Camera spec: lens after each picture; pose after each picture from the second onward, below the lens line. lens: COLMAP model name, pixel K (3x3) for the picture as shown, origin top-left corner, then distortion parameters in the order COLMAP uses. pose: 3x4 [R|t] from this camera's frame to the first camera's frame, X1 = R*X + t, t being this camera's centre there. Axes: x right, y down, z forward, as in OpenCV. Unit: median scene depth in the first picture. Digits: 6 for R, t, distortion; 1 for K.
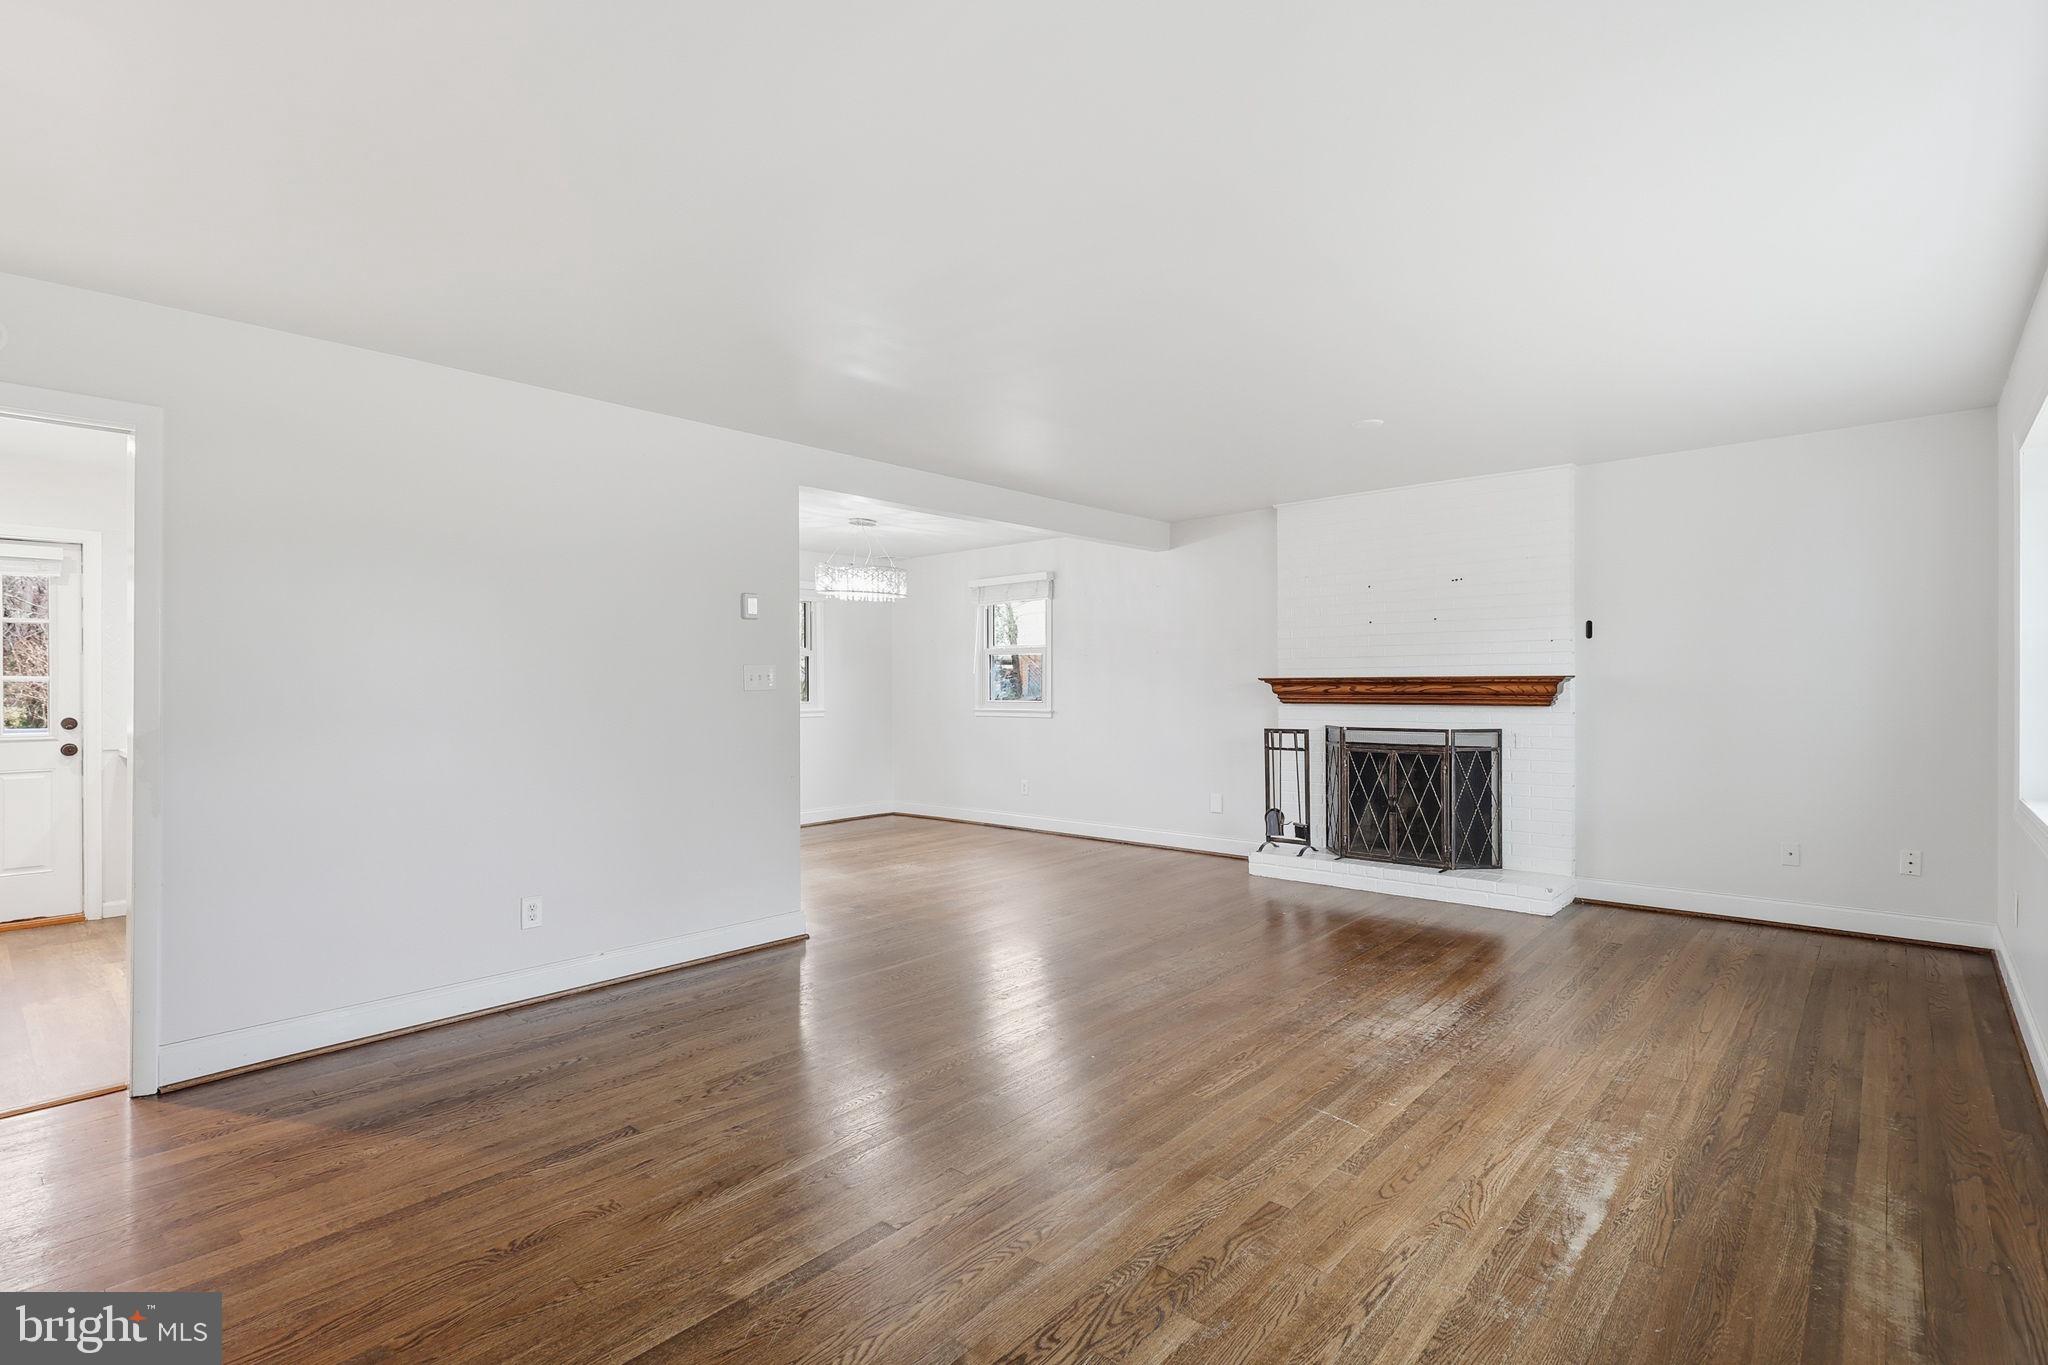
lens RADIAL K [[949.0, 0, 1015.1], [0, 949.0, 685.2], [0, 0, 1]] dist [0.012257, -0.000119]
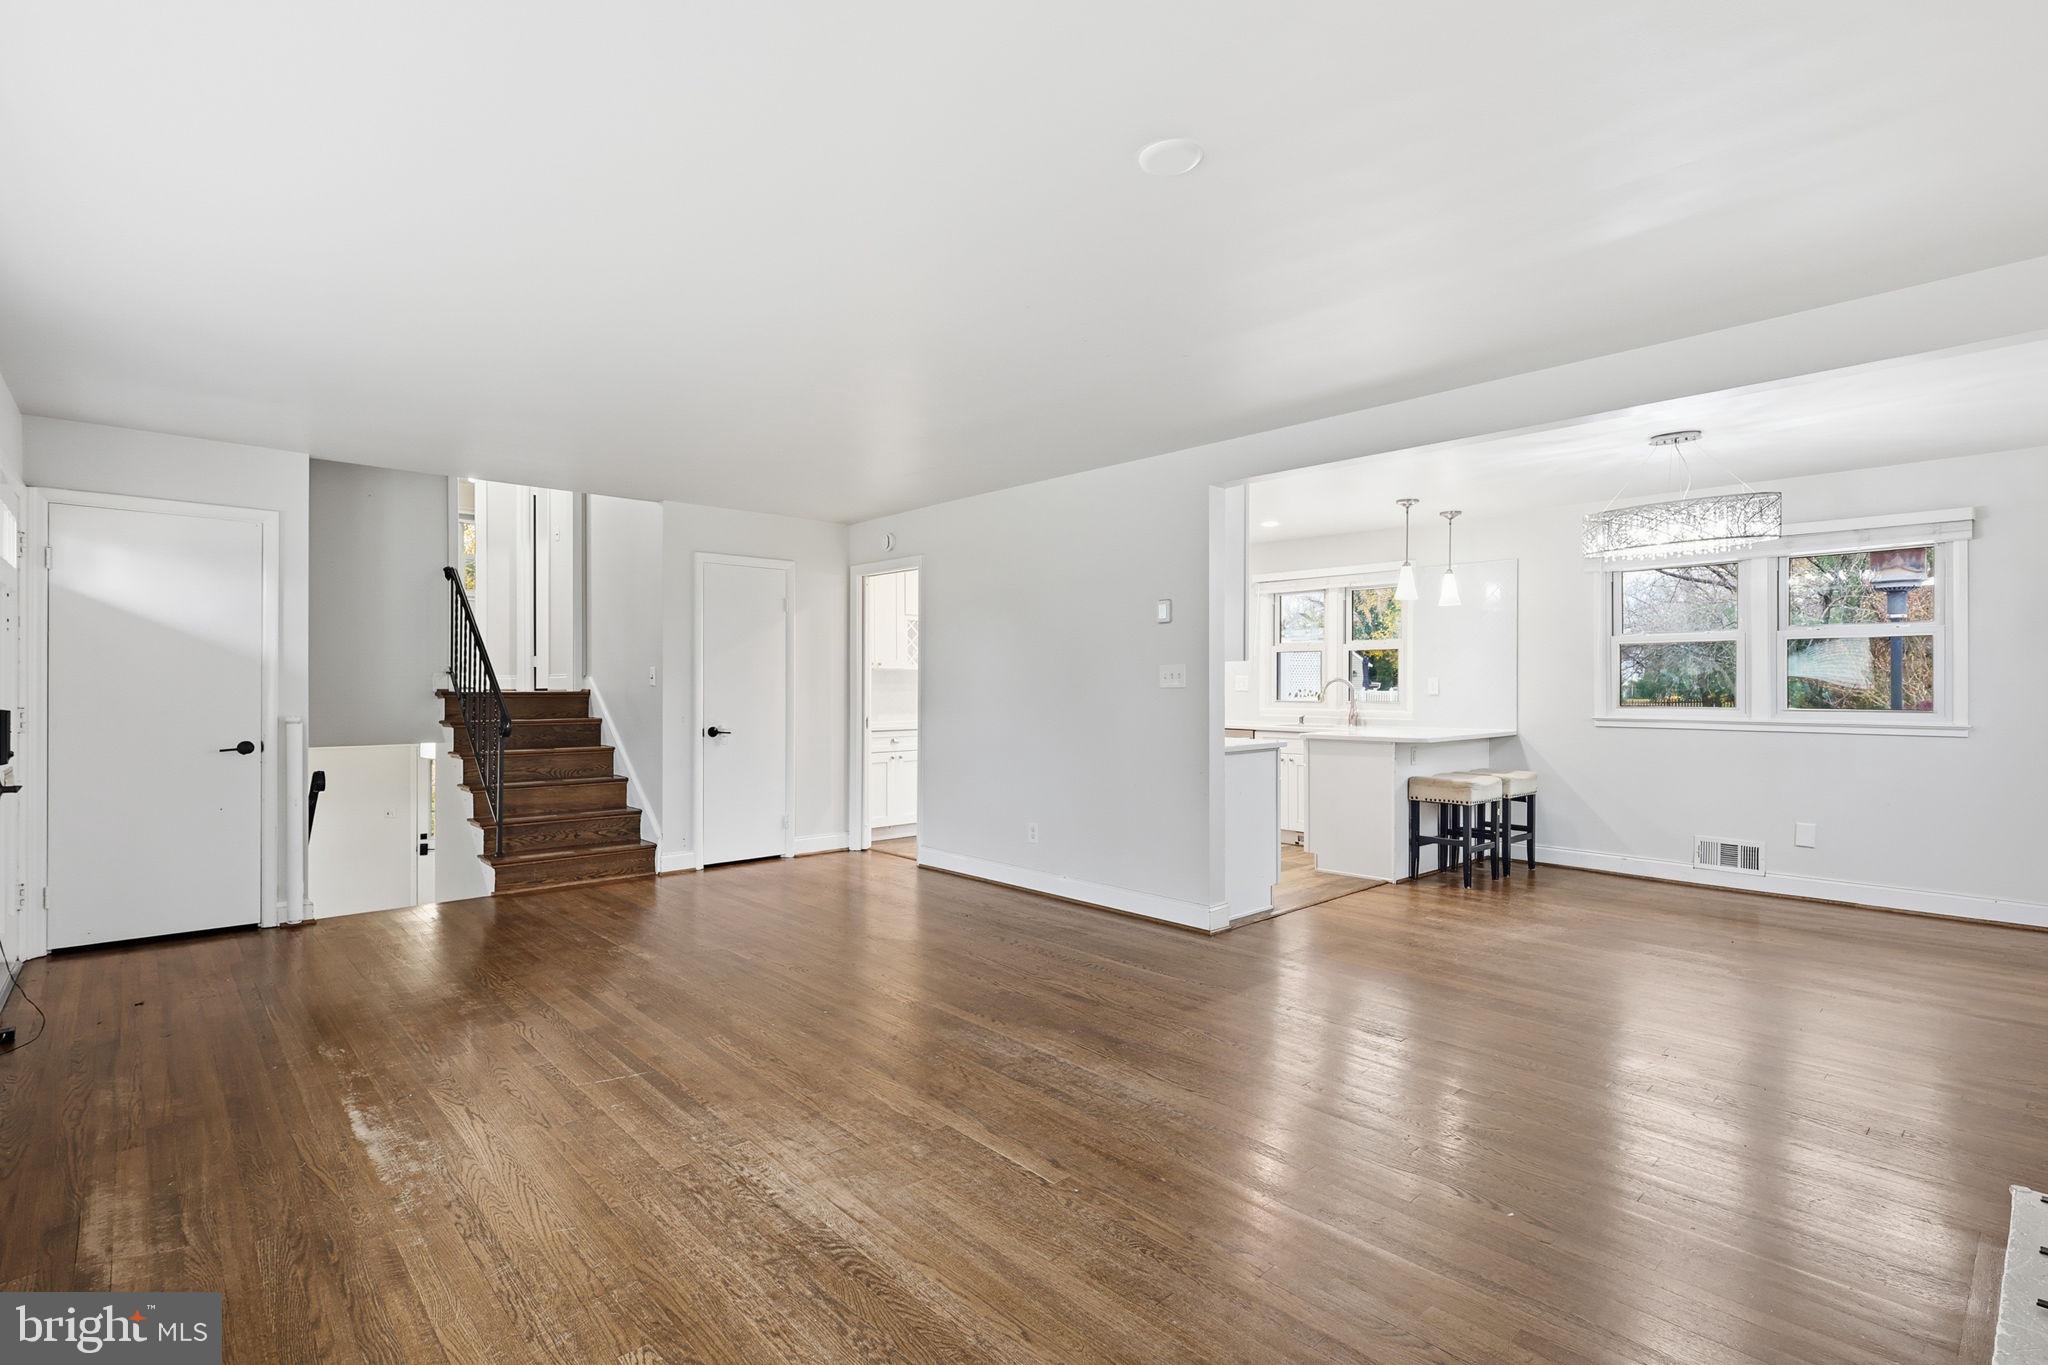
lens RADIAL K [[949.0, 0, 1025.8], [0, 949.0, 682.3], [0, 0, 1]] dist [0.012257, -0.000119]
pose [[-0.081036, 0.003340, -0.996706, 1.312419], [0.003601, 0.999989, 0.003059, -0.008289], [0.996705, -0.003341, -0.081047, 1.459981]]
